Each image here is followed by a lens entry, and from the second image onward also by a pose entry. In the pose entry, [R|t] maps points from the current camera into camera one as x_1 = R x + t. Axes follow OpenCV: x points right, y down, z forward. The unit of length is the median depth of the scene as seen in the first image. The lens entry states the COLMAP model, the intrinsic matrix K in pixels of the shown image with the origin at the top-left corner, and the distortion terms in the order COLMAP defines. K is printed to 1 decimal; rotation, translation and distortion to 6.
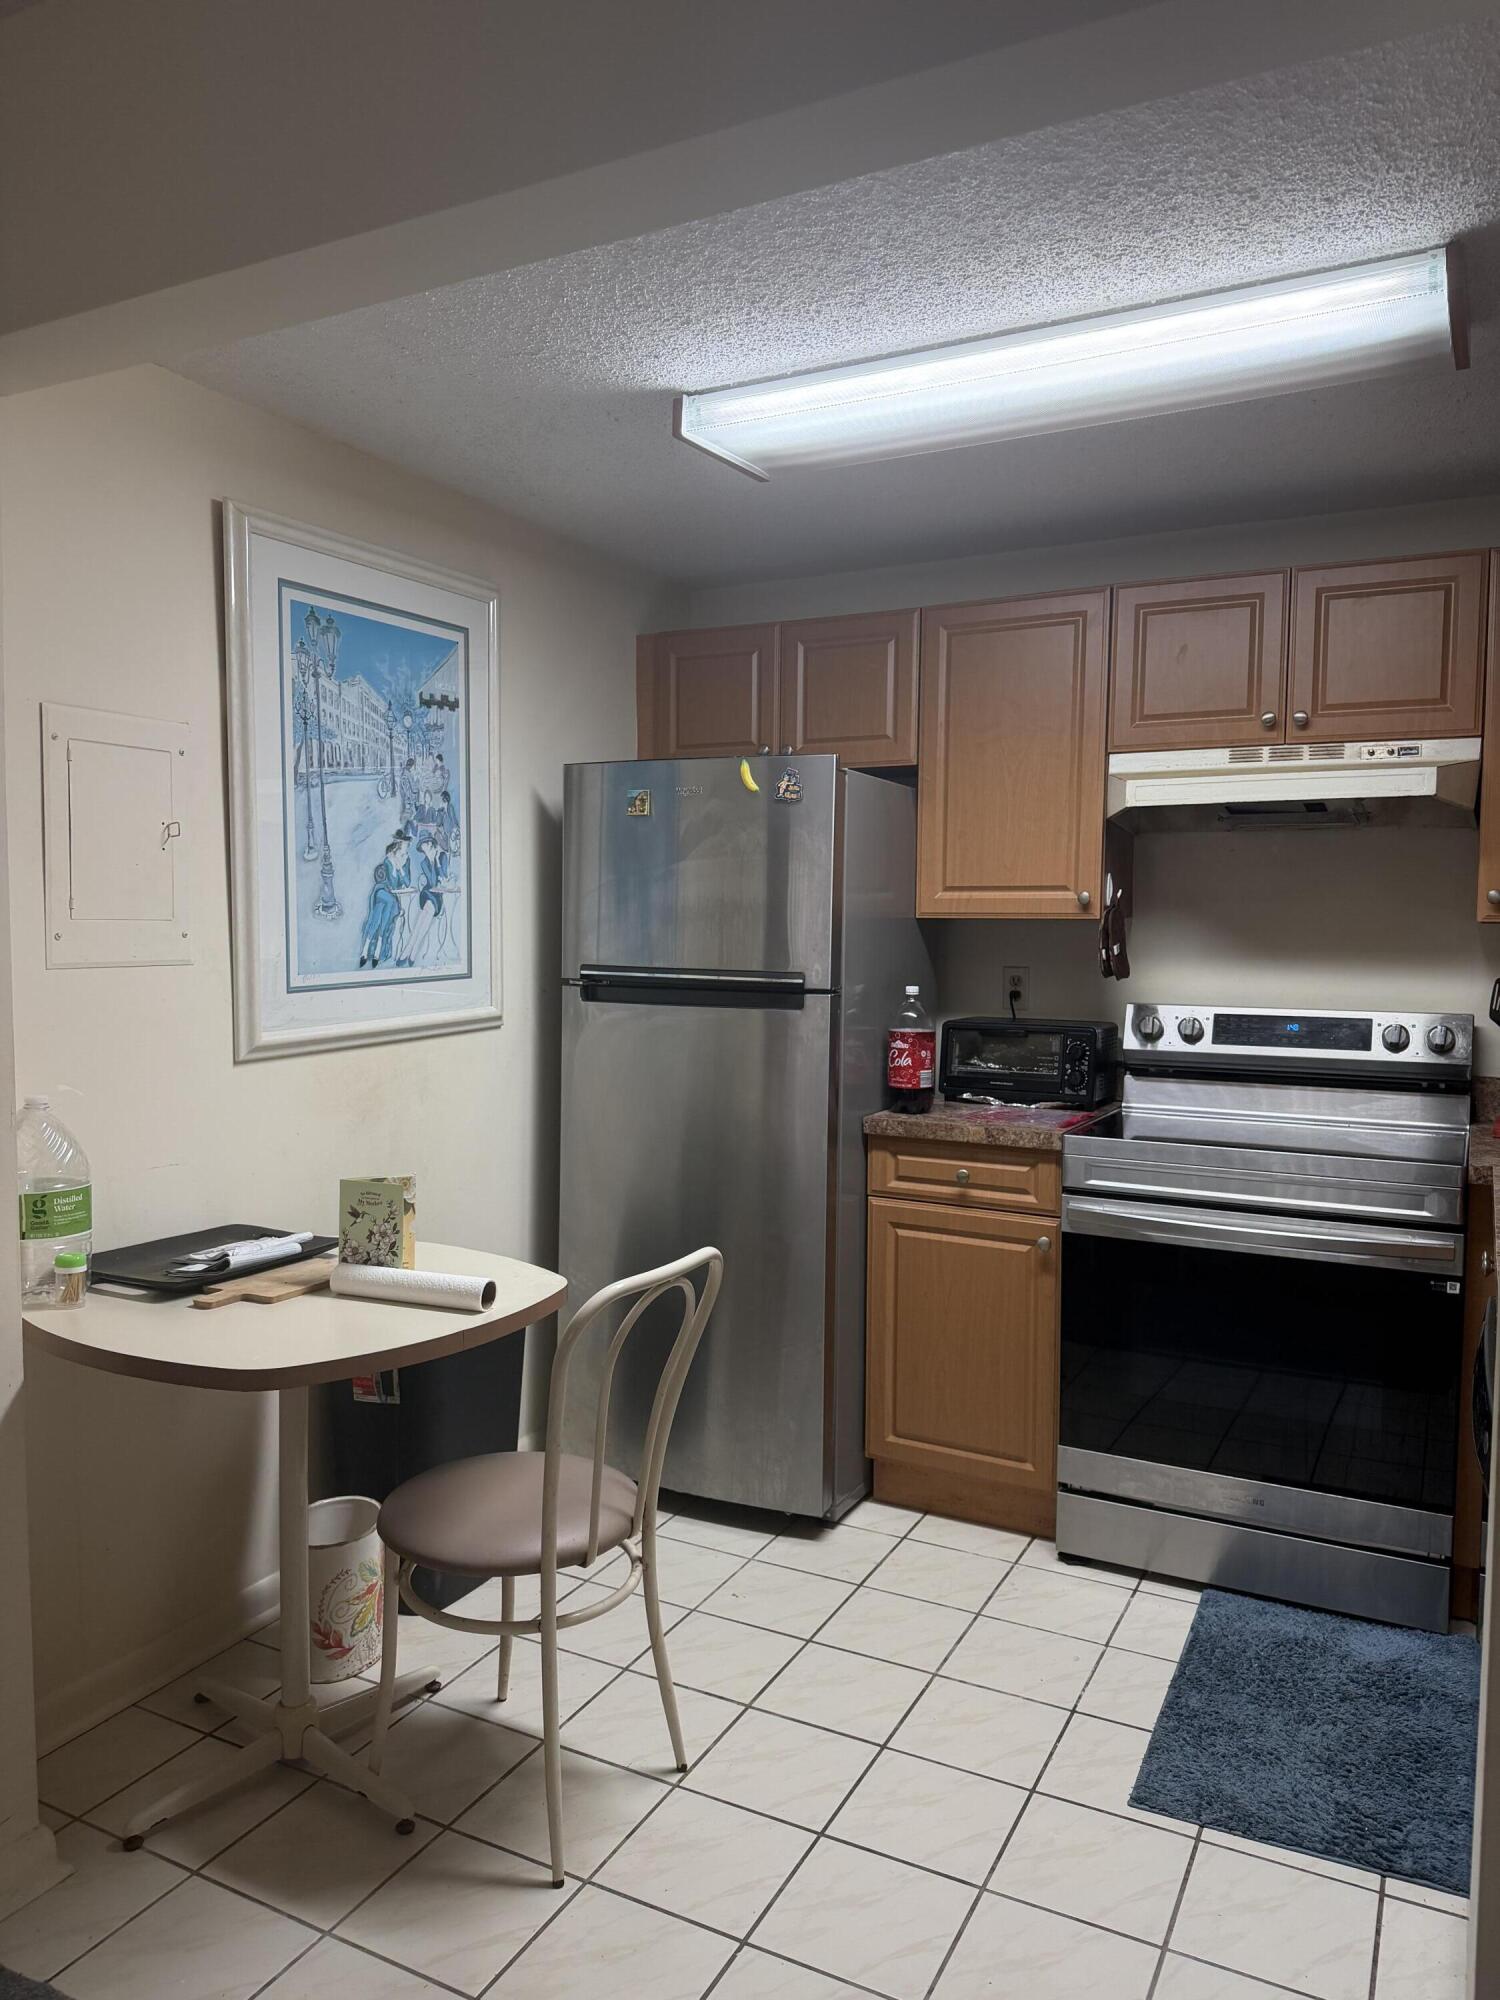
lens RADIAL K [[1402.8, 0, 743.2], [0, 1402.8, 1010.0], [0, 0, 1]] dist [0.076895, -0.083257]
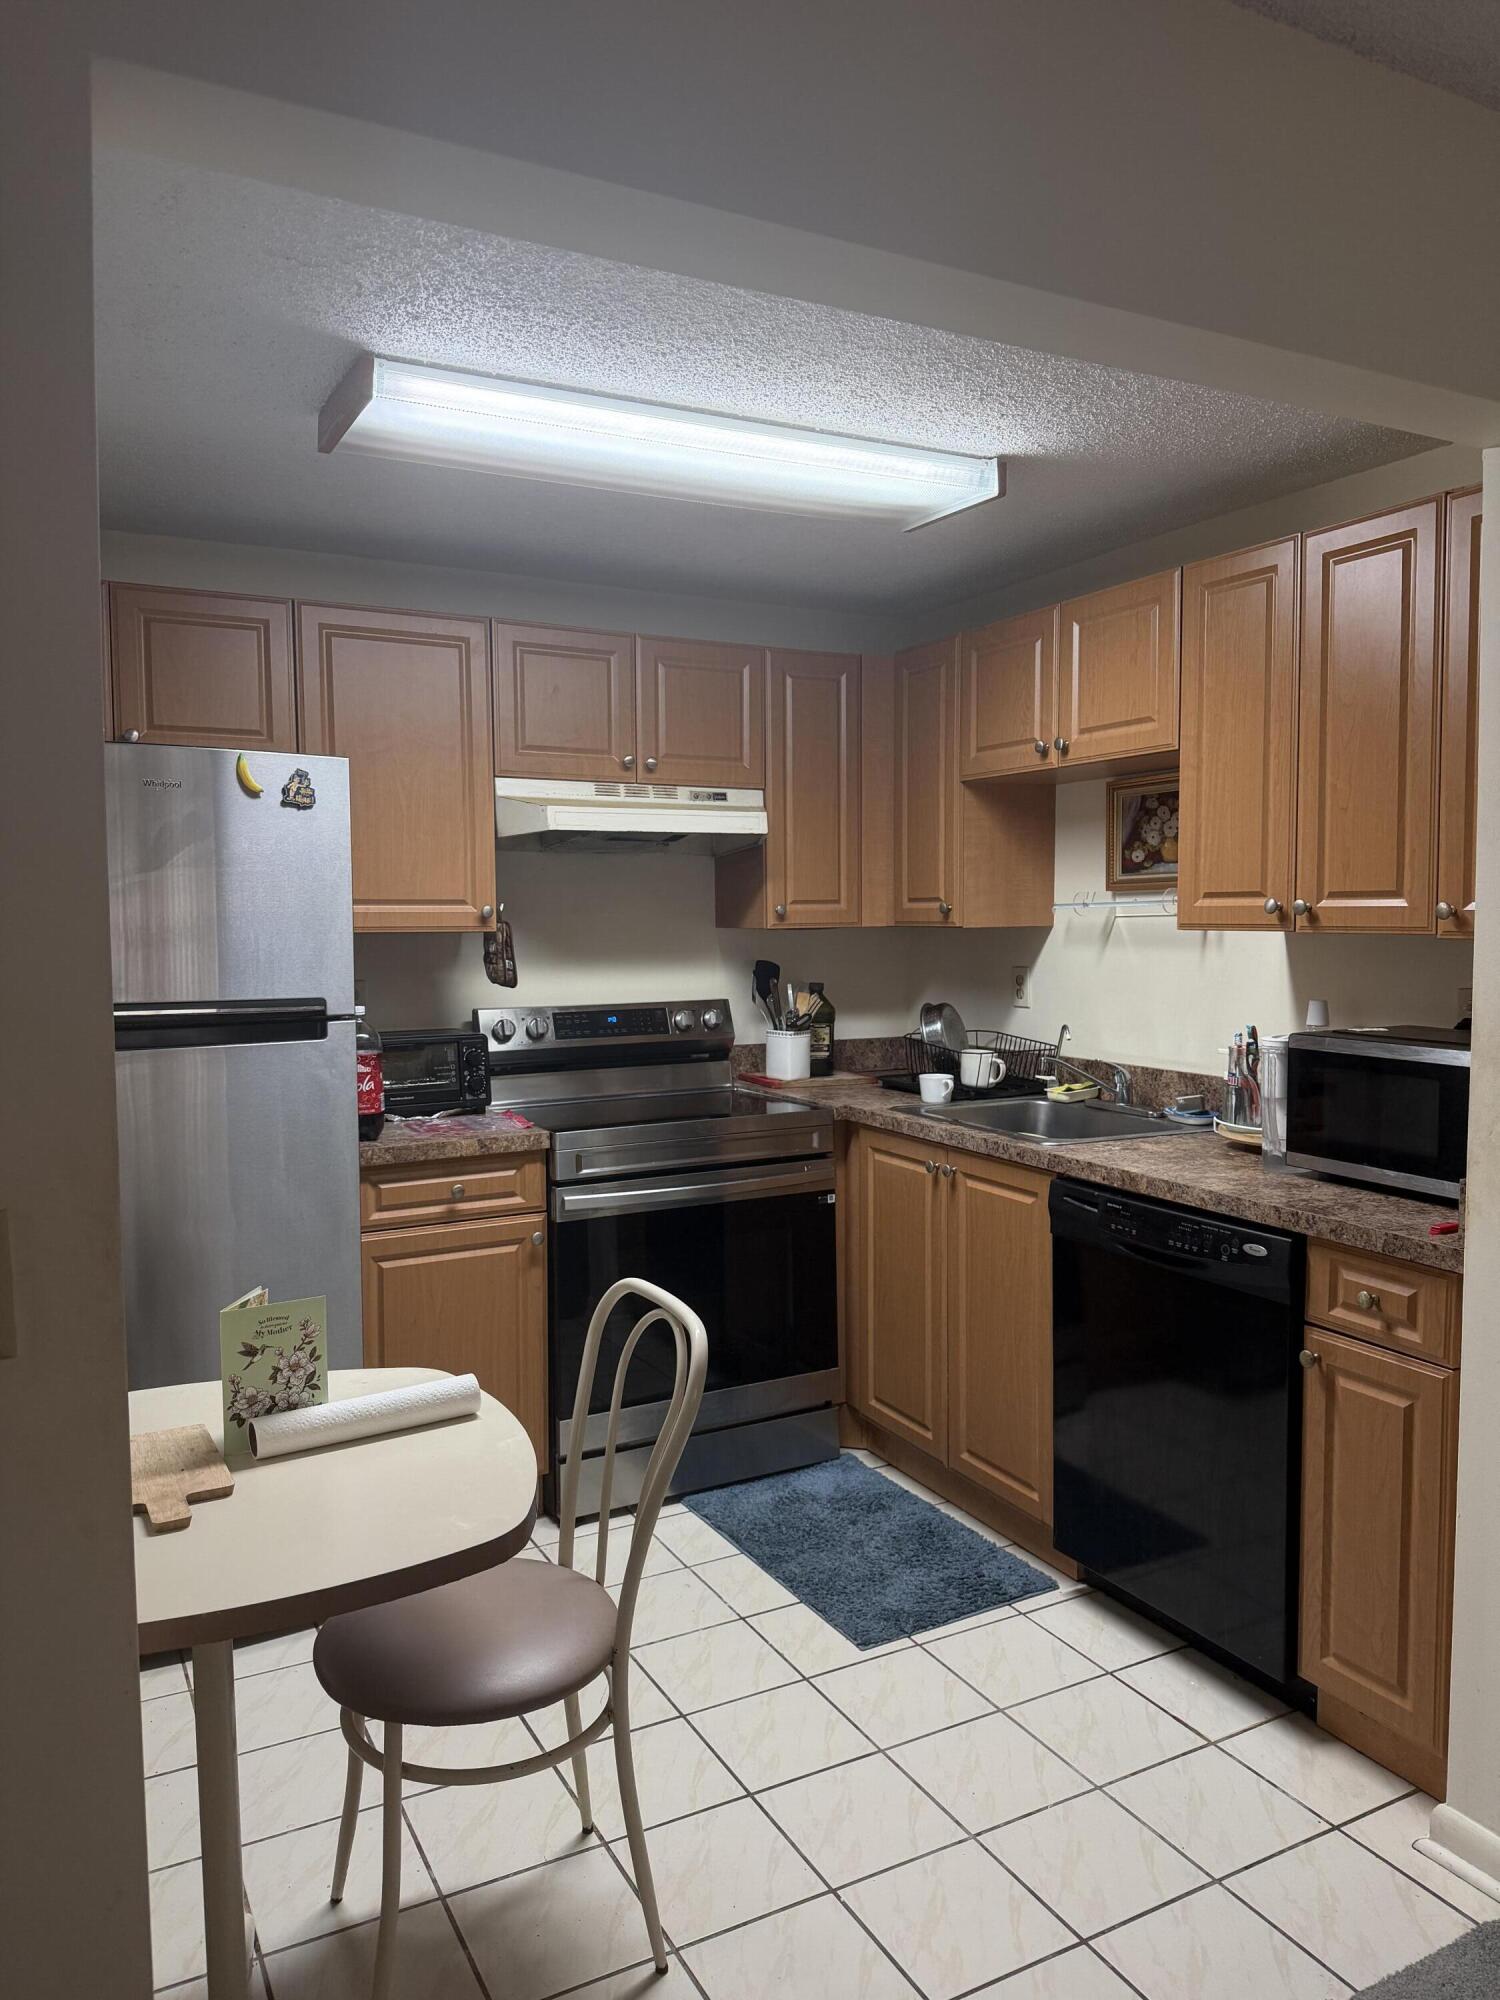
lens RADIAL K [[1402.8, 0, 743.2], [0, 1402.8, 1010.0], [0, 0, 1]] dist [0.076895, -0.083257]
pose [[0.567023, -0.065244, 0.821114, -0.555272], [0.058782, 0.997522, 0.038669, -0.038692], [-0.821602, 0.026341, 0.569452, 0.263560]]
